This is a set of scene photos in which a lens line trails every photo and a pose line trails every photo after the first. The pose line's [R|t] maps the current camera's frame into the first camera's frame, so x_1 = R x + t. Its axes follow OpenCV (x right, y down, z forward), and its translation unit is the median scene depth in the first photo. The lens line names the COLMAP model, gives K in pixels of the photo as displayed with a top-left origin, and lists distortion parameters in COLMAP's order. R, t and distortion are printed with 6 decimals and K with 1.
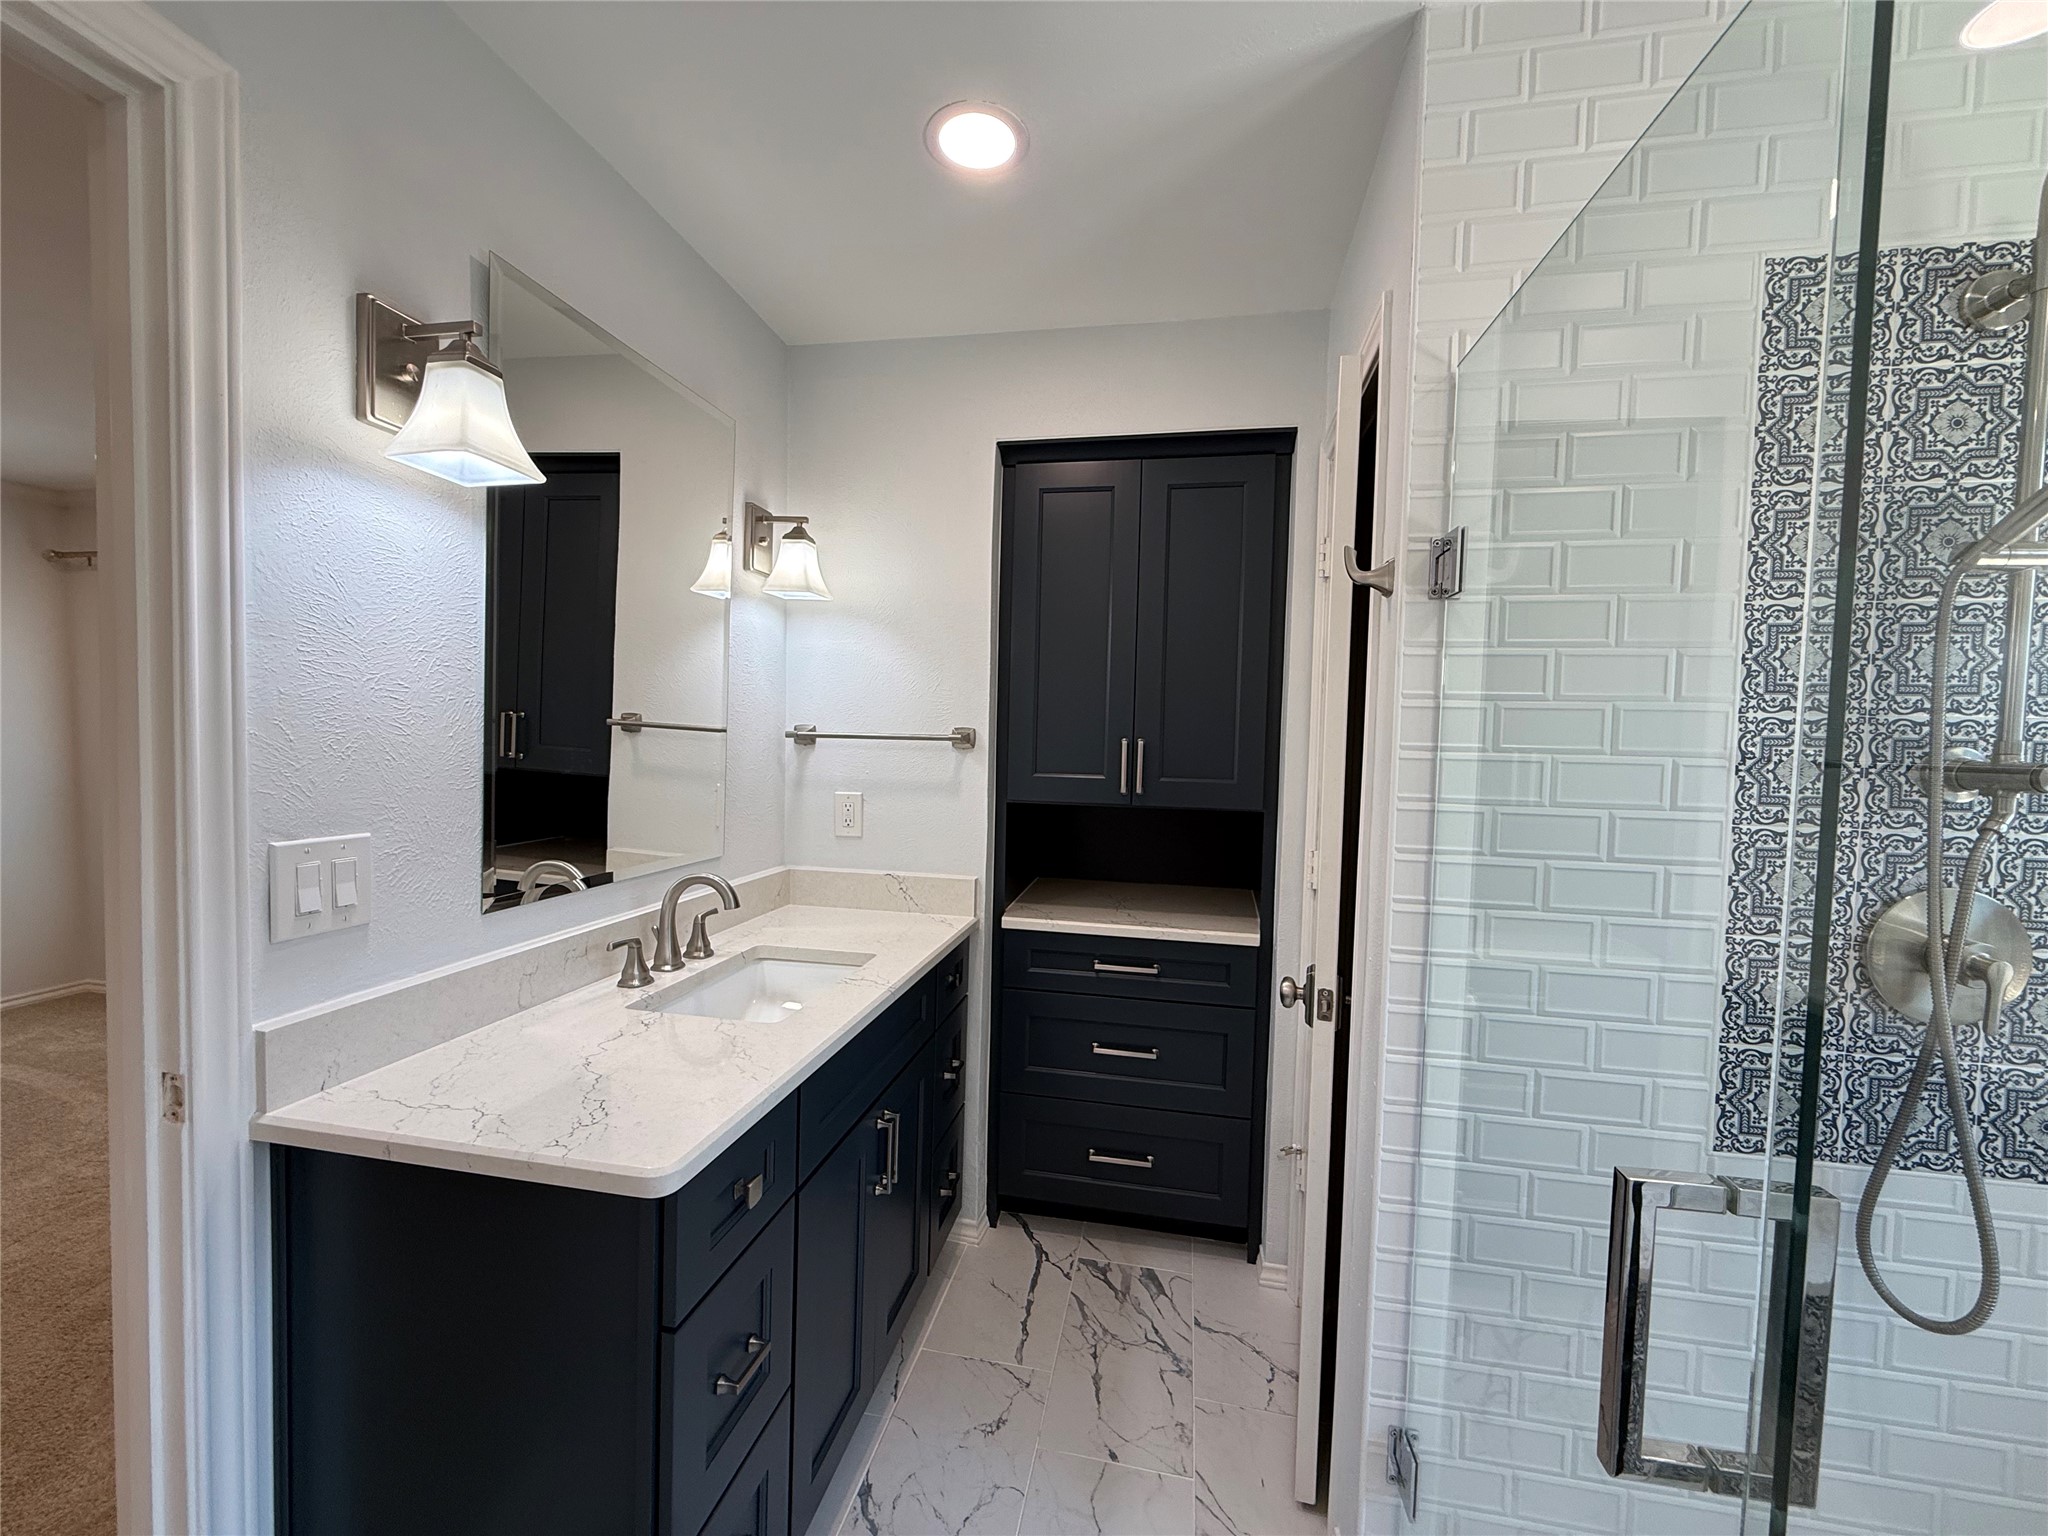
lens RADIAL K [[817.3, 0, 1020.9], [0, 817.3, 773.9], [0, 0, 1]] dist [0.000331, 0.000522]
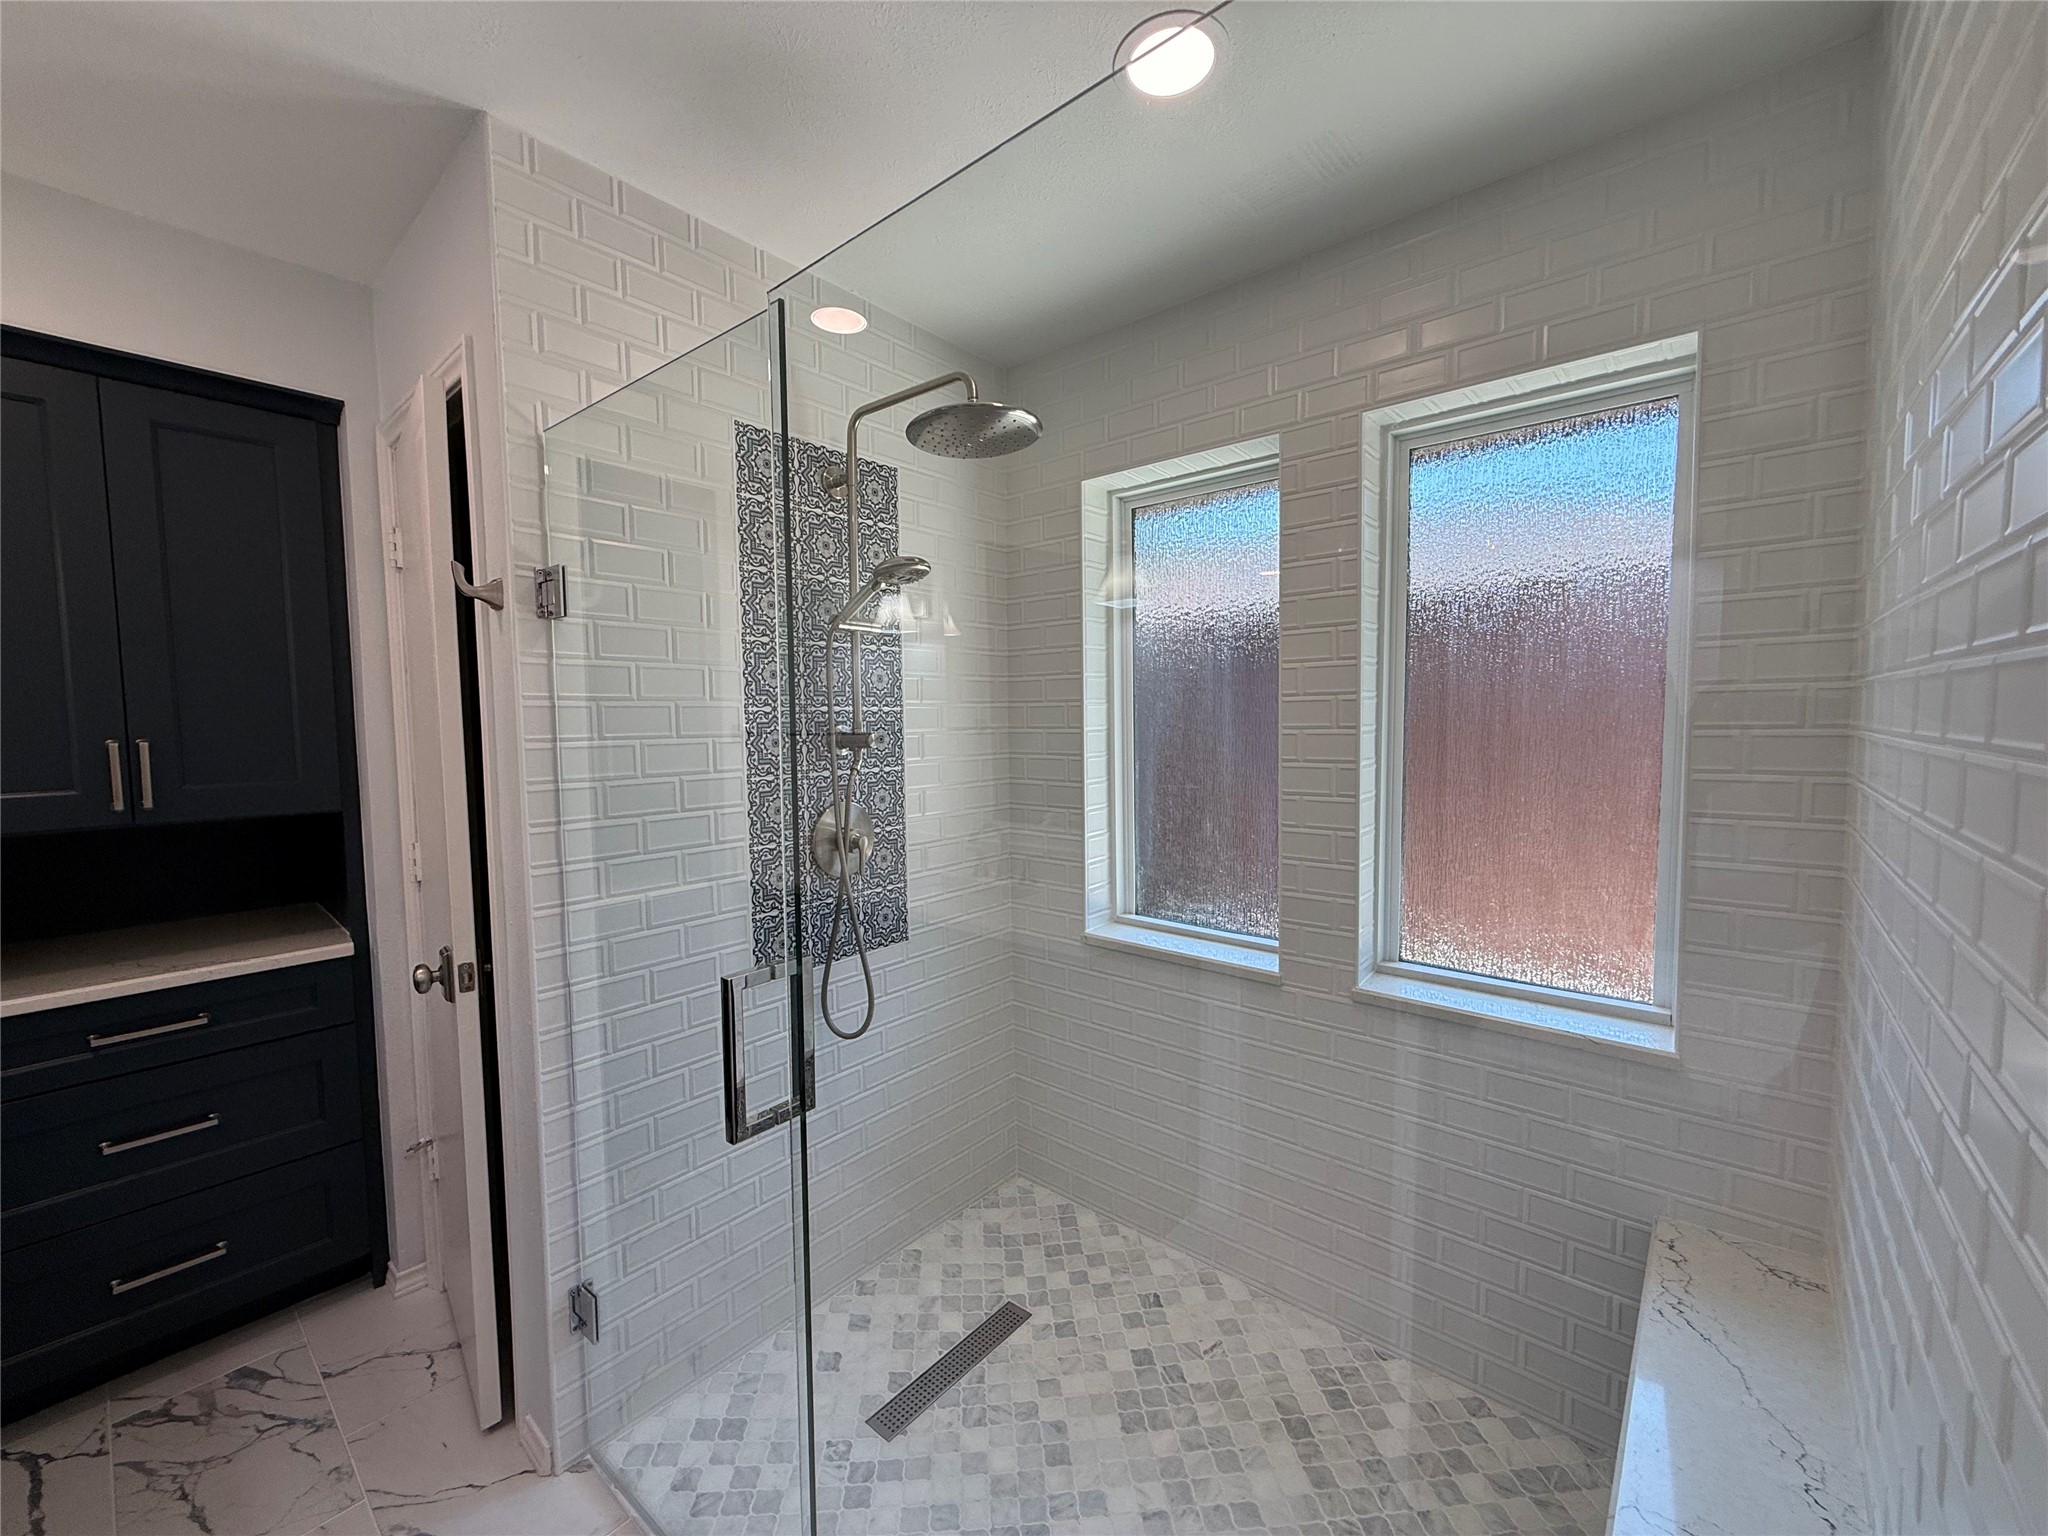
lens RADIAL K [[817.3, 0, 1022.5], [0, 817.3, 769.4], [0, 0, 1]] dist [0.000331, 0.000522]
pose [[0.485572, -0.084118, 0.870140, -0.234536], [0.061108, 0.996191, 0.062204, -0.020339], [-0.872058, 0.022968, 0.488863, -0.227046]]
